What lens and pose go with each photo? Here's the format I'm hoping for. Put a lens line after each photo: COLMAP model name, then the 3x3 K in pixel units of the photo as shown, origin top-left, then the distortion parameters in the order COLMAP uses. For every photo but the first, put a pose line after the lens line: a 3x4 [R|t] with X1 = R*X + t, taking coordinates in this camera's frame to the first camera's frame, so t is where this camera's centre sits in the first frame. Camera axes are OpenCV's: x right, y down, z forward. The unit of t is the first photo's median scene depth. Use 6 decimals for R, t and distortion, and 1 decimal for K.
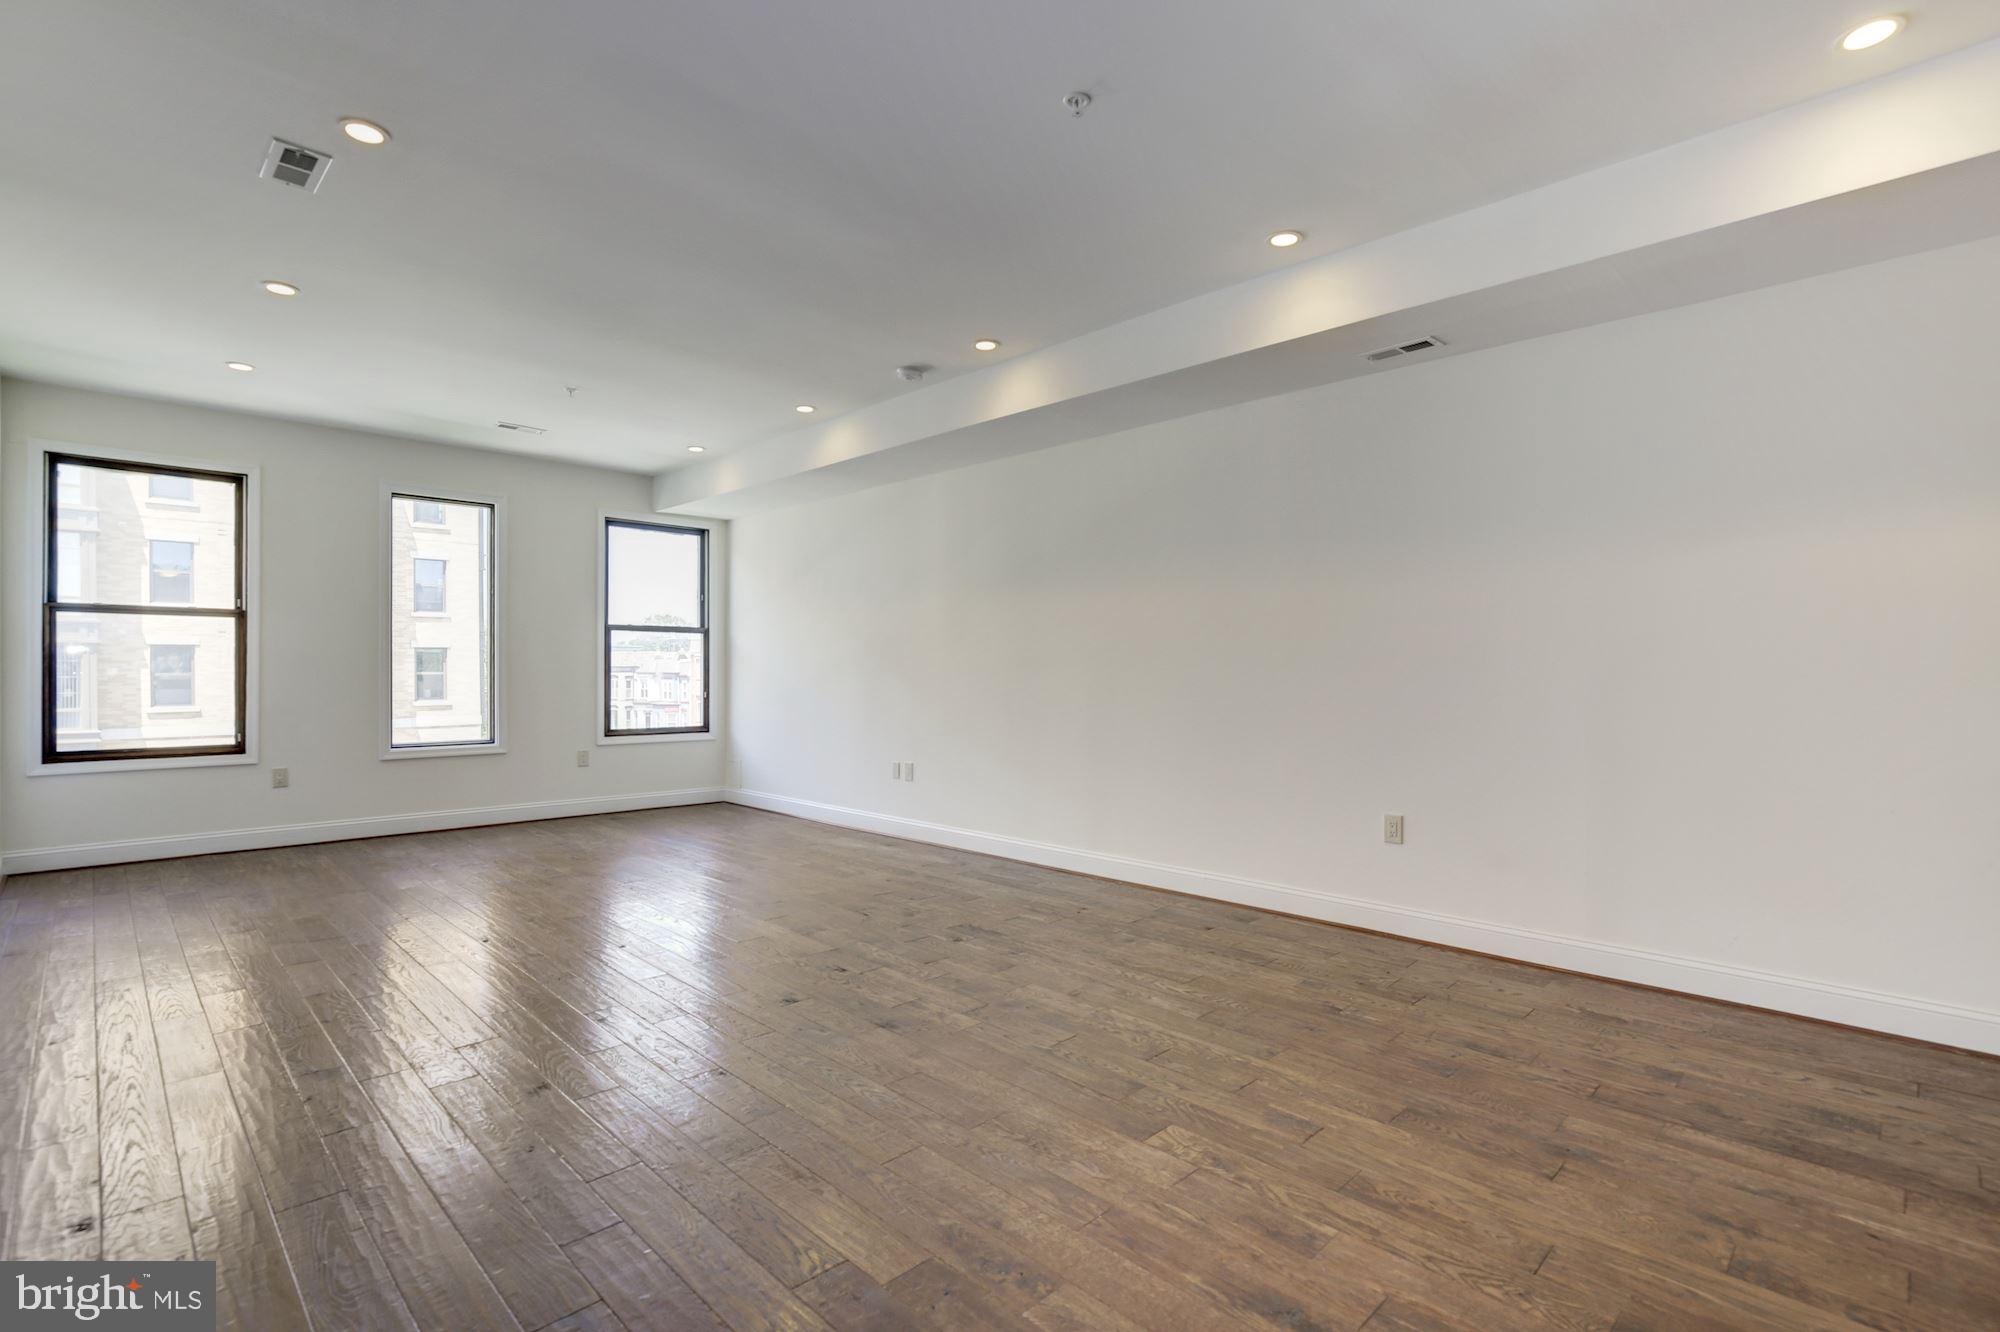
lens RADIAL K [[923.5, 0, 1042.2], [0, 923.5, 659.1], [0, 0, 1]] dist [-0.015541, 0.002832]
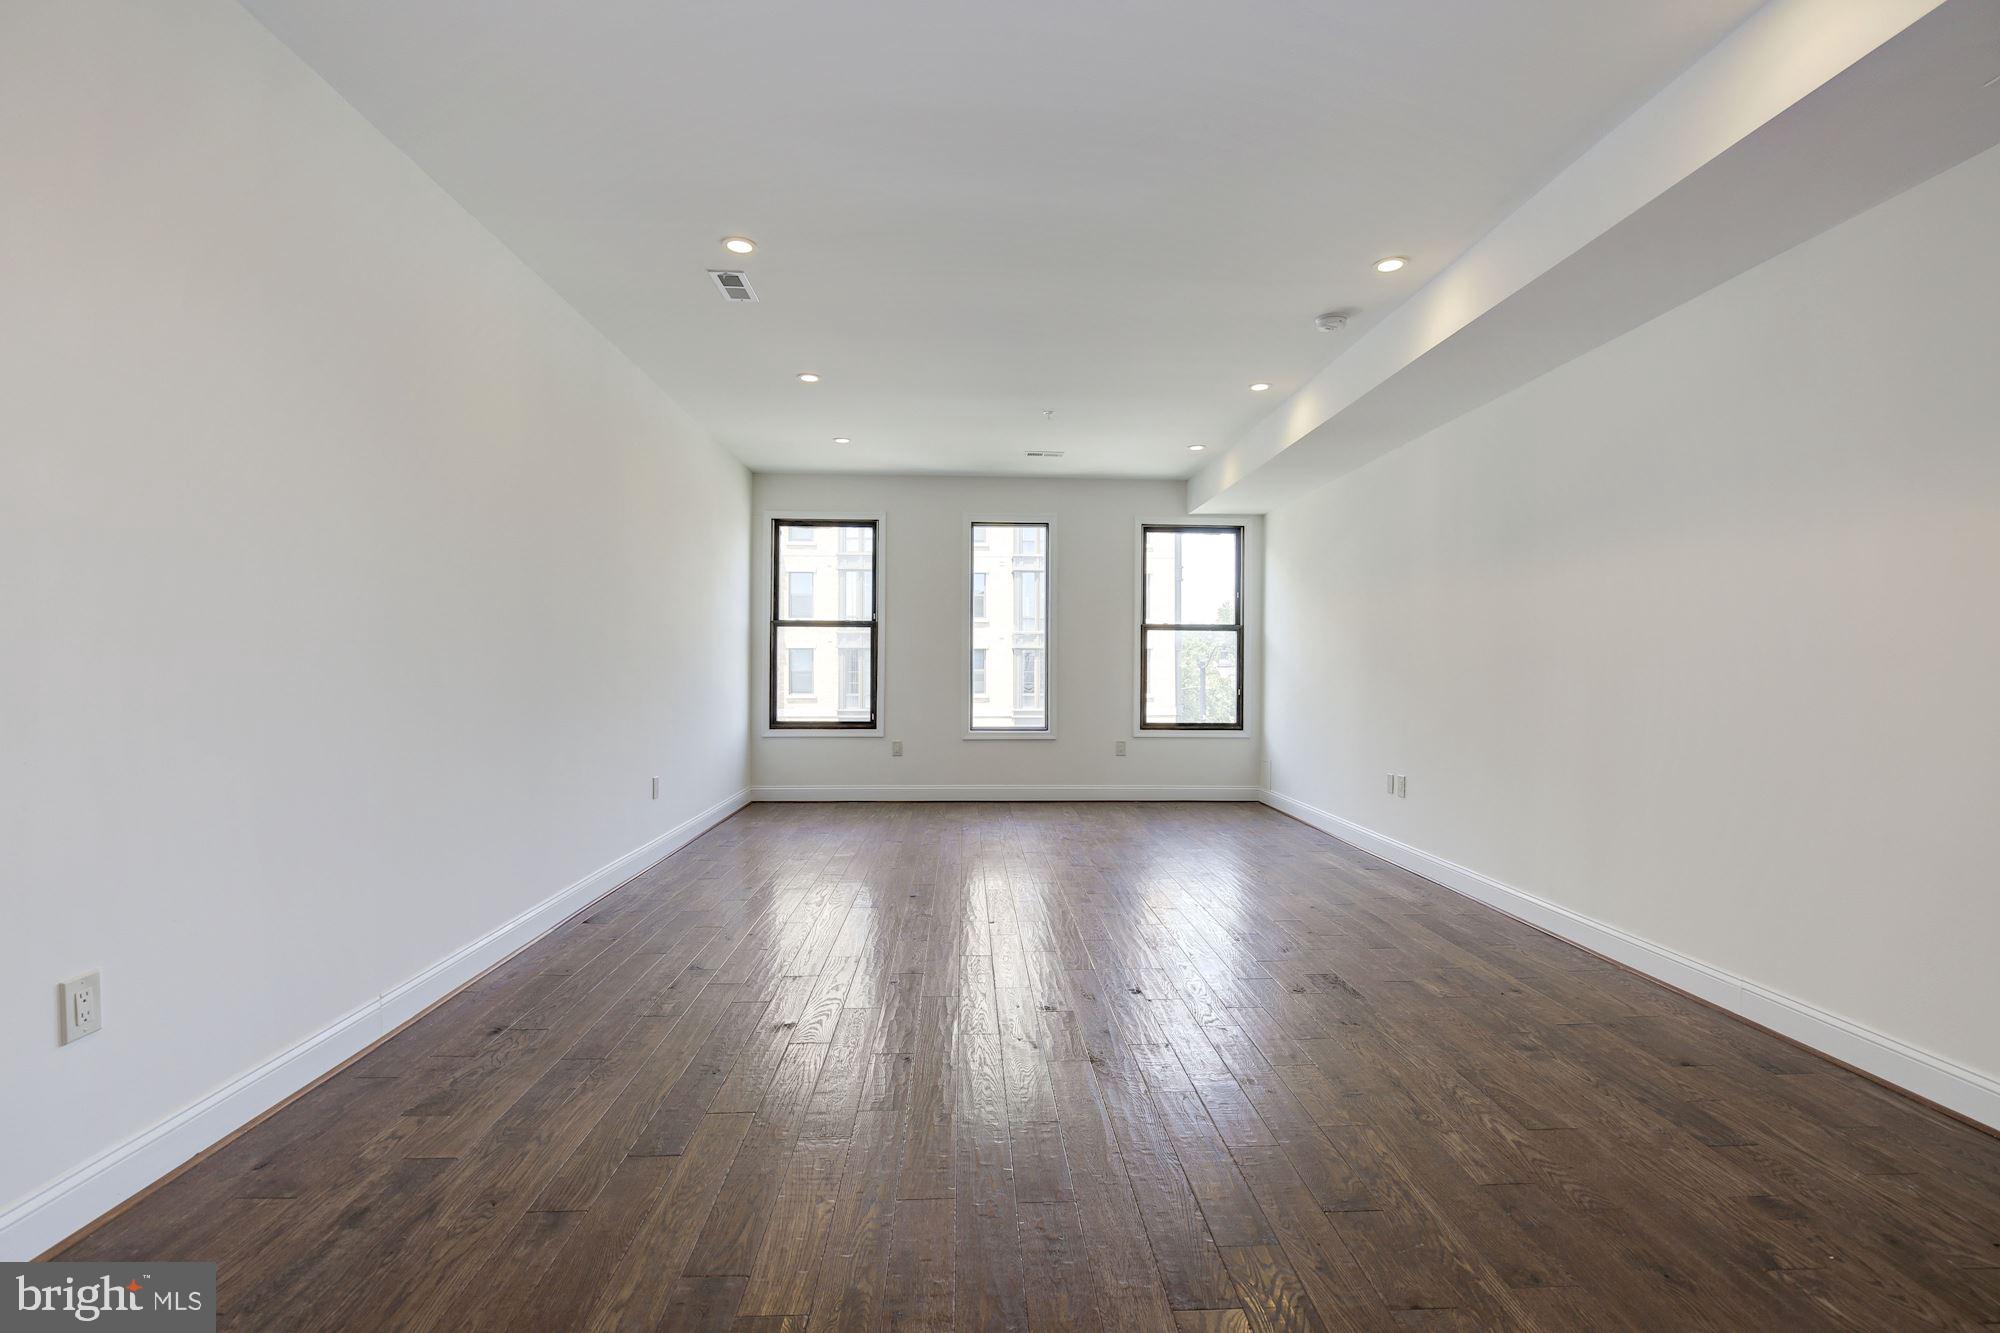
lens RADIAL K [[923.5, 0, 991.4], [0, 923.5, 663.0], [0, 0, 1]] dist [-0.015541, 0.002832]
pose [[0.731333, -0.000753, -0.682021, 0.155312], [0.005012, 0.999978, 0.004269, 0.001855], [0.682003, -0.006540, 0.731320, 0.115159]]
